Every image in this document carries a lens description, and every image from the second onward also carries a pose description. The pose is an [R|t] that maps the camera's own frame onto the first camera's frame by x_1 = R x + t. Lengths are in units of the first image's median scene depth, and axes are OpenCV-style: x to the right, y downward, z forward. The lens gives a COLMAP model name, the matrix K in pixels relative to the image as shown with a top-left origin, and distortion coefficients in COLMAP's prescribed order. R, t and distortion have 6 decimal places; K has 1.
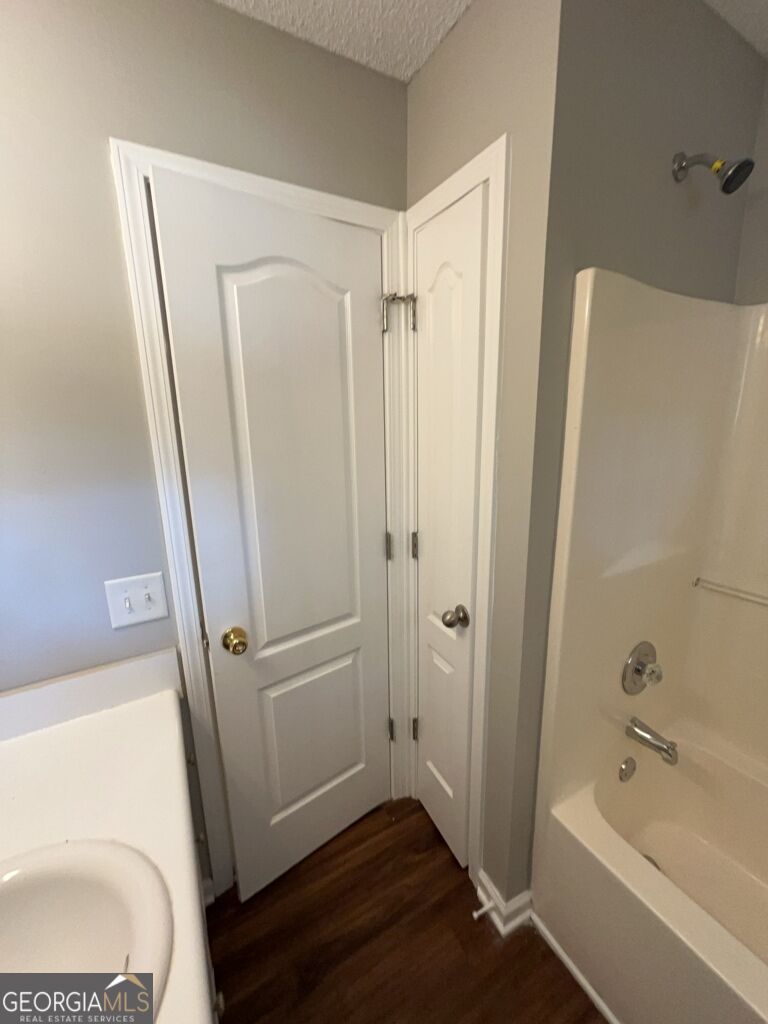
lens RADIAL K [[409.9, 0, 385.2], [0, 409.9, 509.4], [0, 0, 1]] dist [-0.002452, 0.000482]
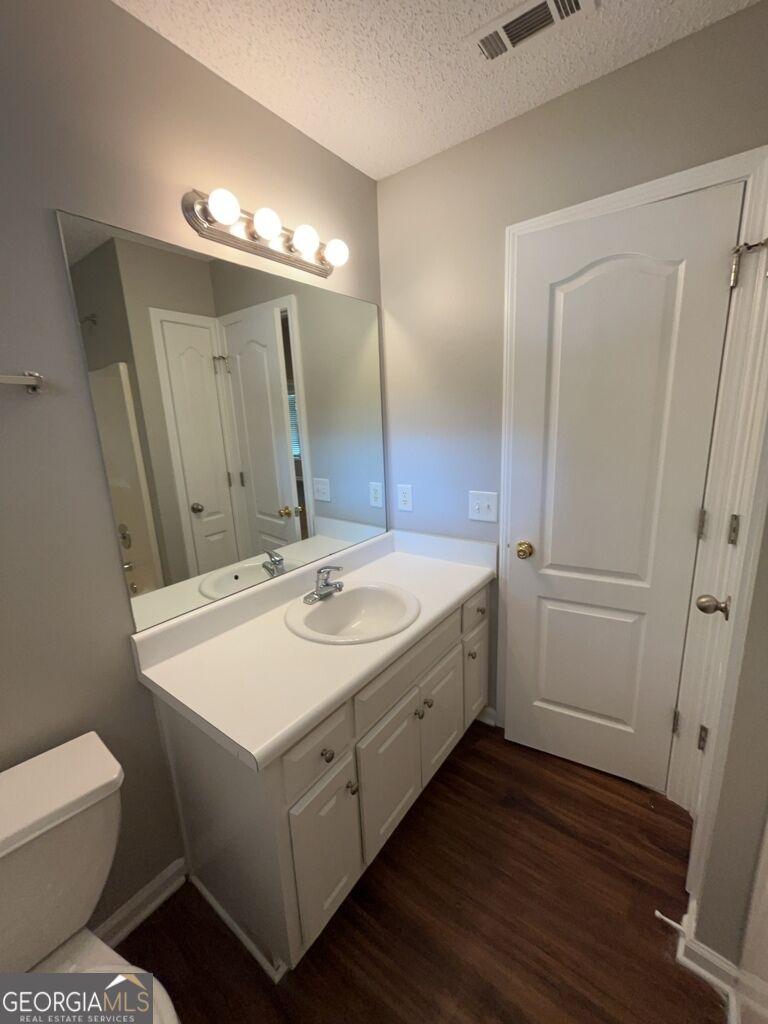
lens RADIAL K [[409.9, 0, 386.9], [0, 409.9, 507.2], [0, 0, 1]] dist [-0.002452, 0.000482]
pose [[0.406921, 0.201731, -0.890910, 0.618978], [-0.166500, 0.975351, 0.144802, 0.043717], [0.898161, 0.089414, 0.430479, -0.051149]]
